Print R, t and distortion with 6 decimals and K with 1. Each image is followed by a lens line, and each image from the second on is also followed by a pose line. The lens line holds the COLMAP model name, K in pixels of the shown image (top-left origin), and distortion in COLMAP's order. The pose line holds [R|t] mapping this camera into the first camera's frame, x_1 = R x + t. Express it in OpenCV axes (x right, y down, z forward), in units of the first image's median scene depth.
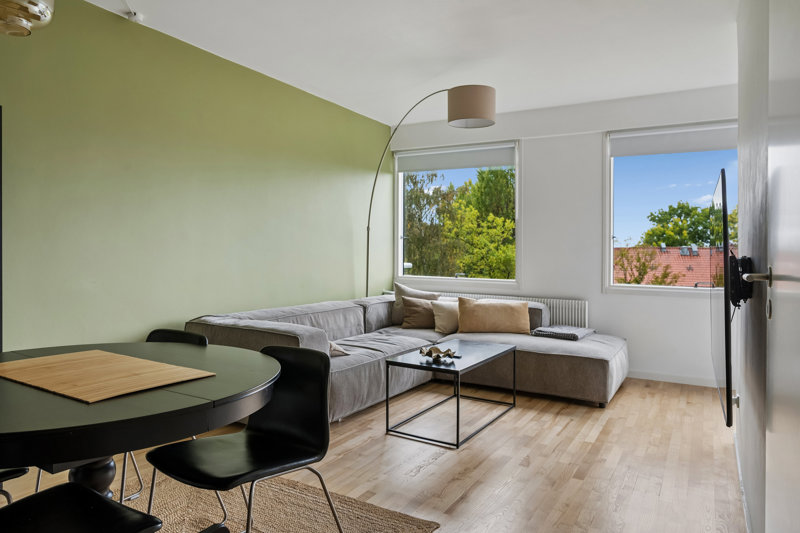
lens RADIAL K [[513.5, 0, 398.4], [0, 513.5, 245.6], [0, 0, 1]] dist [0.002230, -0.001103]
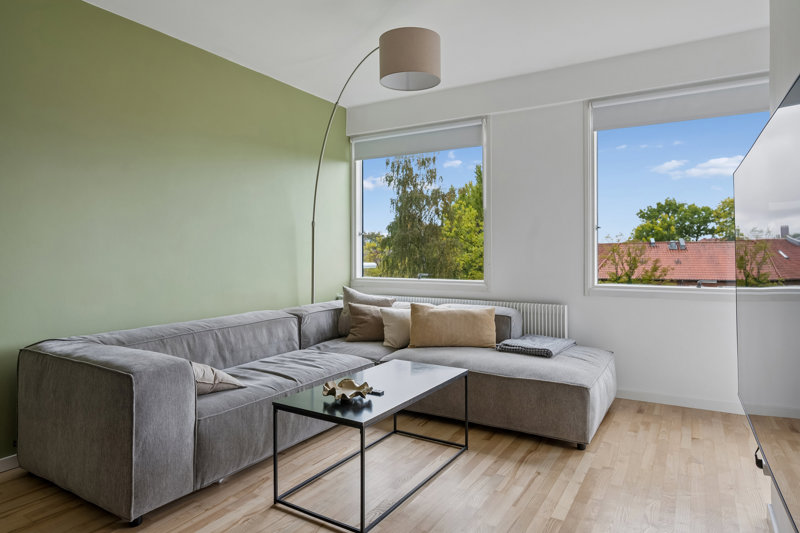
lens RADIAL K [[481.2, 0, 405.0], [0, 481.2, 255.9], [0, 0, 1]] dist [-0.003265, 0.001277]
pose [[0.999828, -0.018515, 0.000822, 0.108981], [0.018493, 0.999596, 0.021605, 0.007096], [-0.001221, -0.021586, 0.999766, 0.229385]]
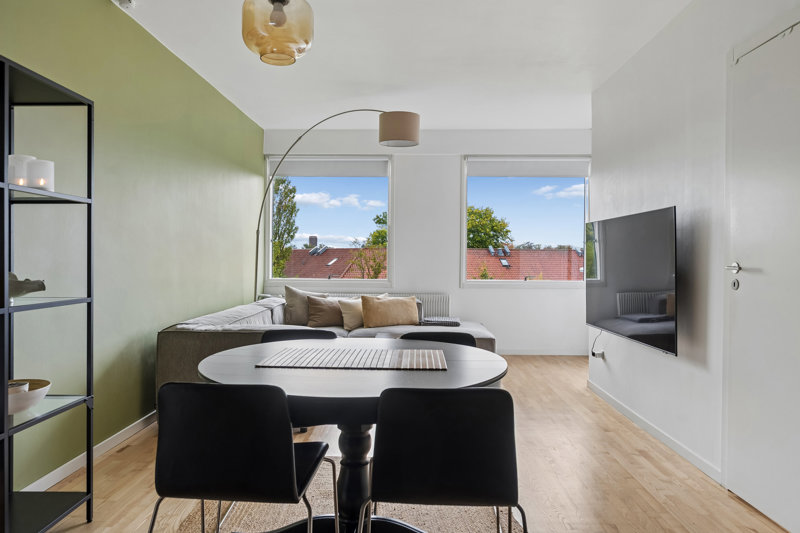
lens RADIAL K [[540.1, 0, 388.1], [0, 540.1, 265.4], [0, 0, 1]] dist [0.000299, -0.000373]
pose [[0.881905, -0.014483, 0.471205, -0.377146], [-0.002583, 0.999365, 0.035551, -0.006951], [-0.471421, -0.032570, 0.881307, -0.050691]]
